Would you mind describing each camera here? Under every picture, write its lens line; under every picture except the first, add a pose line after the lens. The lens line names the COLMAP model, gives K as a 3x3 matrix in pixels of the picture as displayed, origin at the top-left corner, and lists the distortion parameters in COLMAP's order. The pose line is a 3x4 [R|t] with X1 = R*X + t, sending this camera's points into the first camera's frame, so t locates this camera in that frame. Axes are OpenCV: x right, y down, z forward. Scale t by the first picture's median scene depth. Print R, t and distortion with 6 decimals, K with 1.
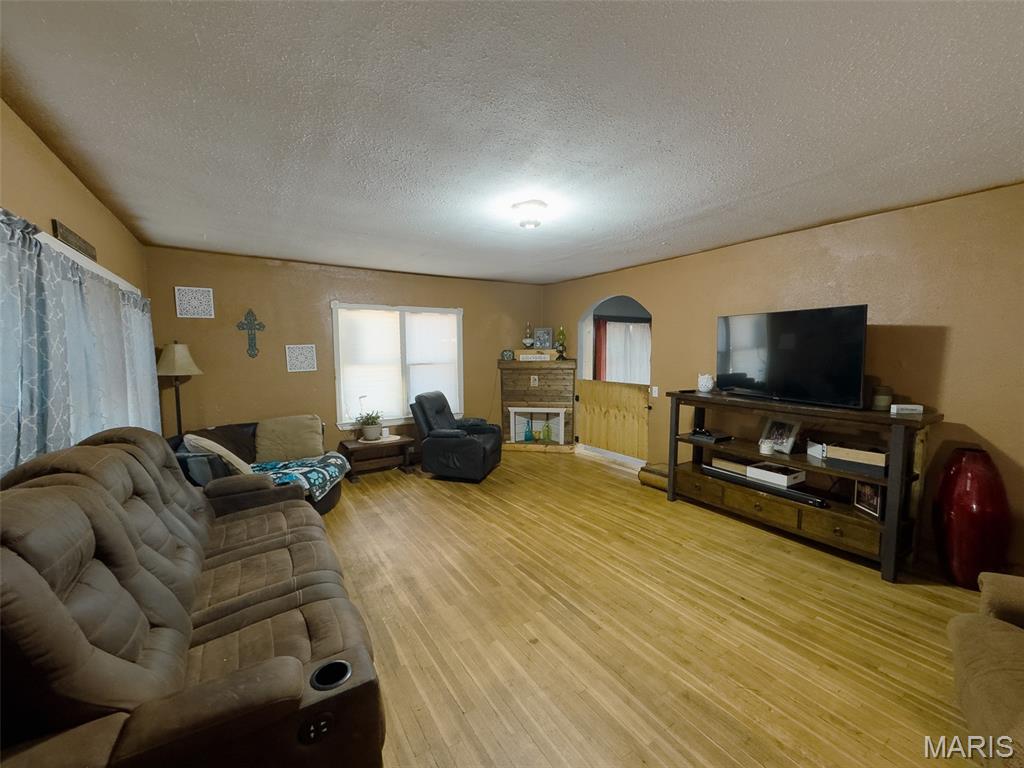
lens RADIAL K [[420.1, 0, 509.4], [0, 420.1, 379.4], [0, 0, 1]] dist [-0.000147, 0.000093]
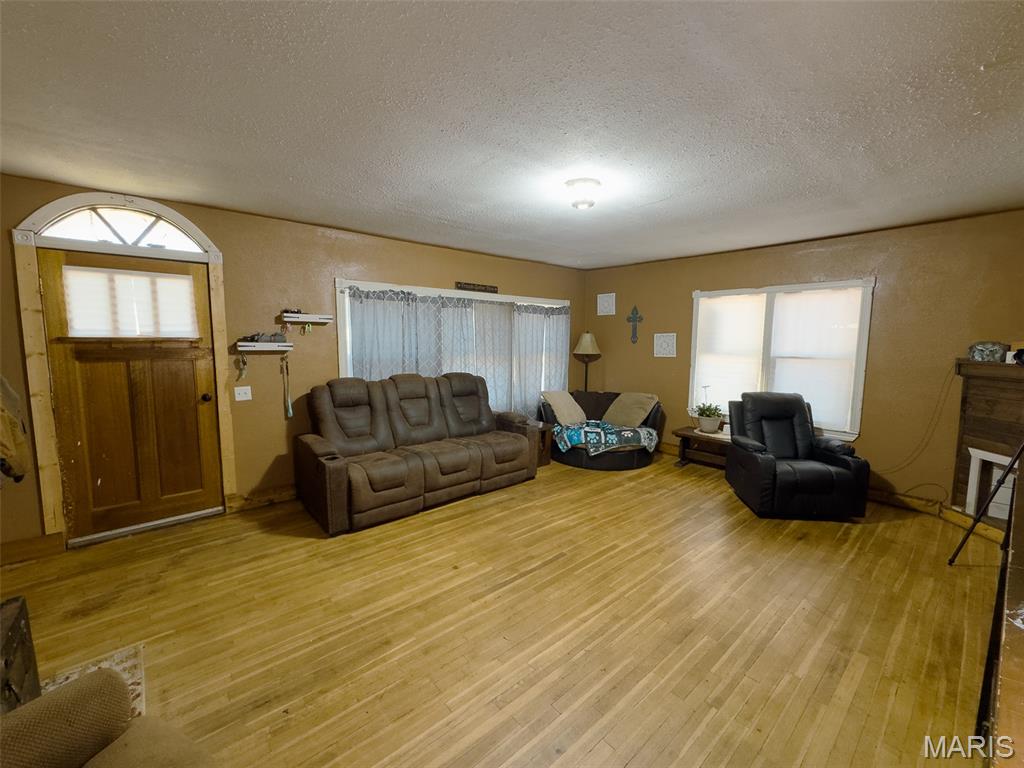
lens RADIAL K [[420.1, 0, 509.4], [0, 420.1, 379.4], [0, 0, 1]] dist [-0.000147, 0.000093]
pose [[0.133467, 0.106160, -0.985351, 0.715038], [-0.077826, 0.992299, 0.096367, -0.044380], [0.987993, 0.063824, 0.140701, 0.530034]]
